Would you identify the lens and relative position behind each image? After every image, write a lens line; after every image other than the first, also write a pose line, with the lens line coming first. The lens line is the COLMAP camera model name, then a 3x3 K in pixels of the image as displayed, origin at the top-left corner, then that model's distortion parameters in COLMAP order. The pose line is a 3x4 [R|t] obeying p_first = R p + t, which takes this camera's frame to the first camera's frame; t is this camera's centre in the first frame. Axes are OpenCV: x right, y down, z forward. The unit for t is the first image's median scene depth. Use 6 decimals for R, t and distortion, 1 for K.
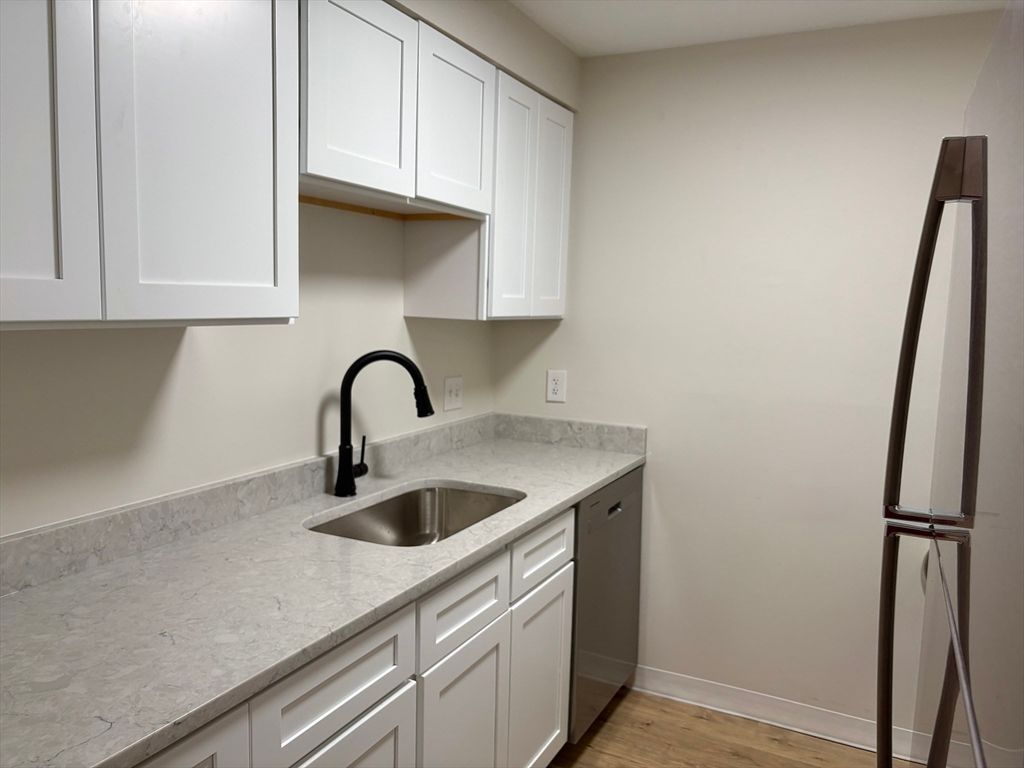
lens RADIAL K [[788.9, 0, 511.3], [0, 788.9, 373.7], [0, 0, 1]] dist [0.088335, -0.114663]
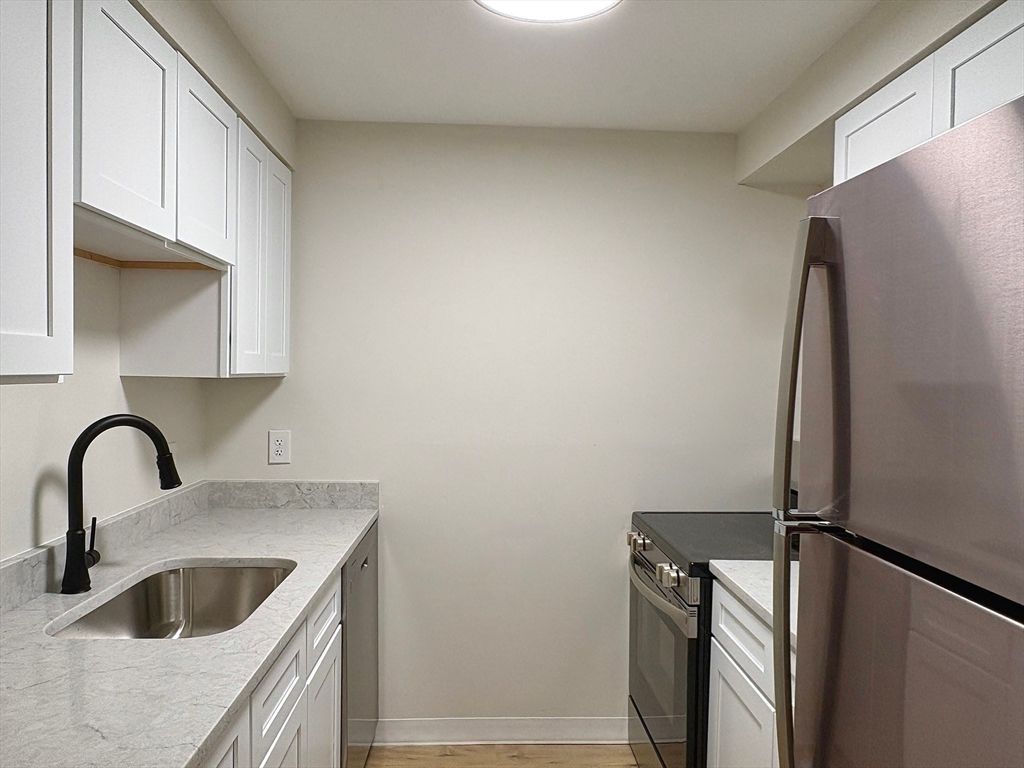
lens RADIAL K [[755.1, 0, 512.0], [0, 755.1, 384.0], [0, 0, 1]] dist [0.002188, 0.002216]
pose [[0.874065, -0.023676, 0.485232, -0.181593], [0.055739, 0.997103, -0.051753, 0.003392], [-0.482601, 0.072282, 0.872853, 0.074096]]
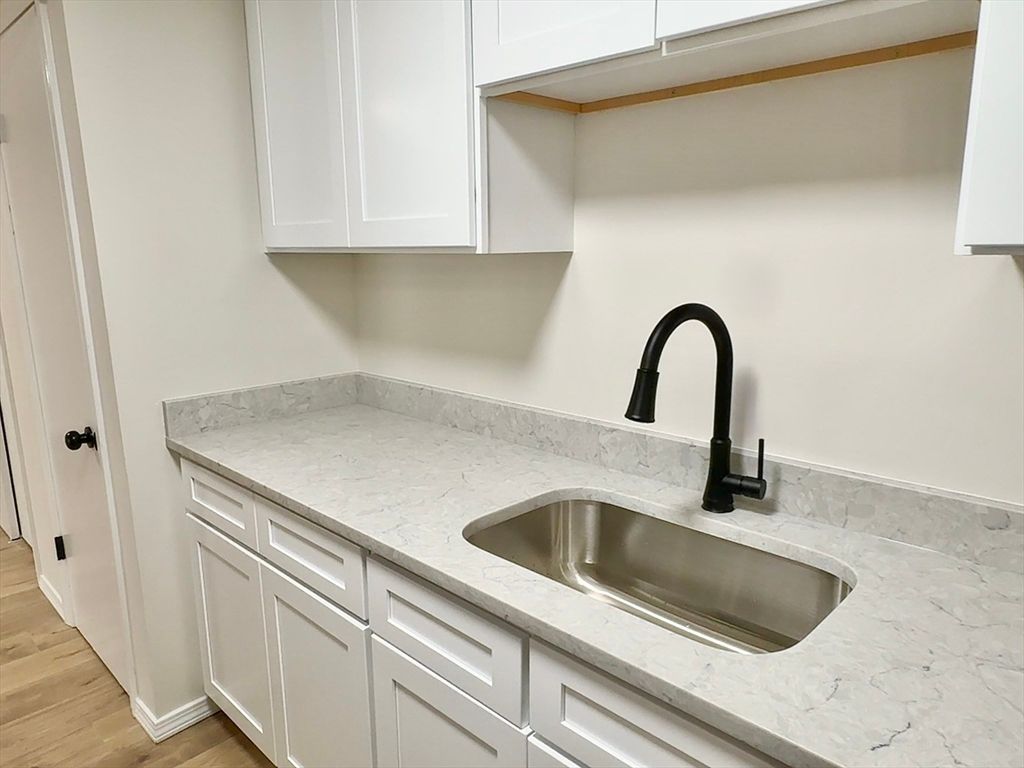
lens RADIAL K [[704.5, 0, 510.6], [0, 704.5, 388.9], [0, 0, 1]] dist [0.000712, -0.000249]
pose [[-0.302504, 0.169427, -0.937969, 0.399454], [-0.091895, 0.974306, 0.205628, -0.059676], [0.948708, 0.148398, -0.279162, 0.946541]]
